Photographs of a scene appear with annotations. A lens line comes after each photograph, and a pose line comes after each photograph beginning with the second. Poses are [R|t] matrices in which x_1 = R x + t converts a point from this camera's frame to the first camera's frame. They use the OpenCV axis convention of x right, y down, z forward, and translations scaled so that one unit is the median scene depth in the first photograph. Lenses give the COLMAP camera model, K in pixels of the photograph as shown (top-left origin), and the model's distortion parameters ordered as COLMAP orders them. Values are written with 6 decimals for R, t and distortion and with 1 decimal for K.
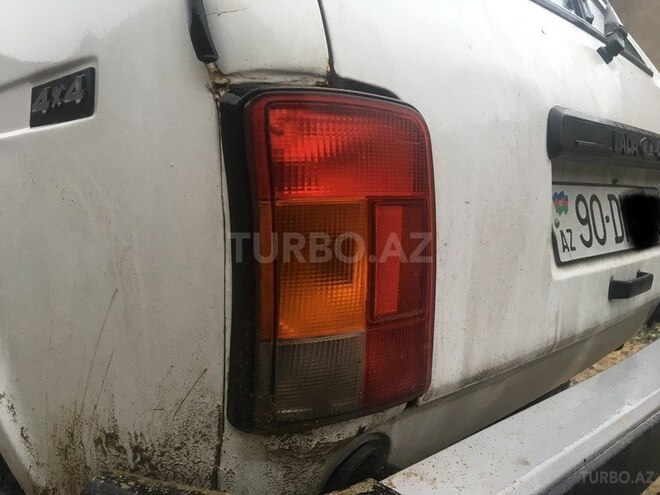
lens RADIAL K [[565.1, 0, 330.0], [0, 565.1, 247.5], [0, 0, 1]] dist [0.093518, -0.133743]
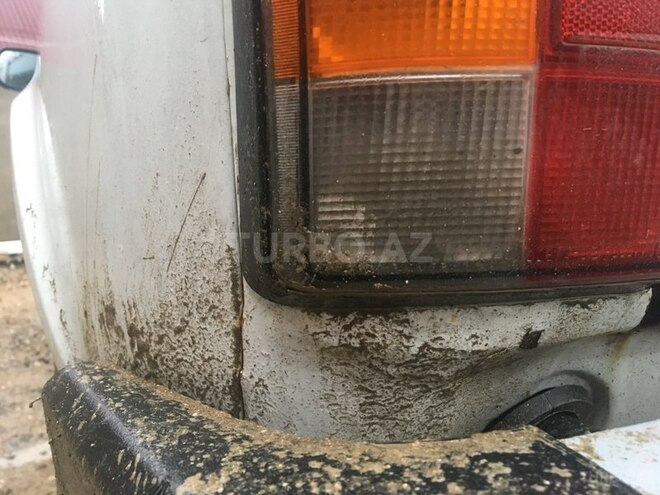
lens RADIAL K [[565.1, 0, 330.0], [0, 565.1, 247.5], [0, 0, 1]] dist [0.093518, -0.133743]
pose [[0.923714, 0.027266, -0.382112, 0.083430], [-0.022415, 0.999602, 0.017141, 0.258101], [0.382427, -0.007269, 0.923957, 0.543599]]
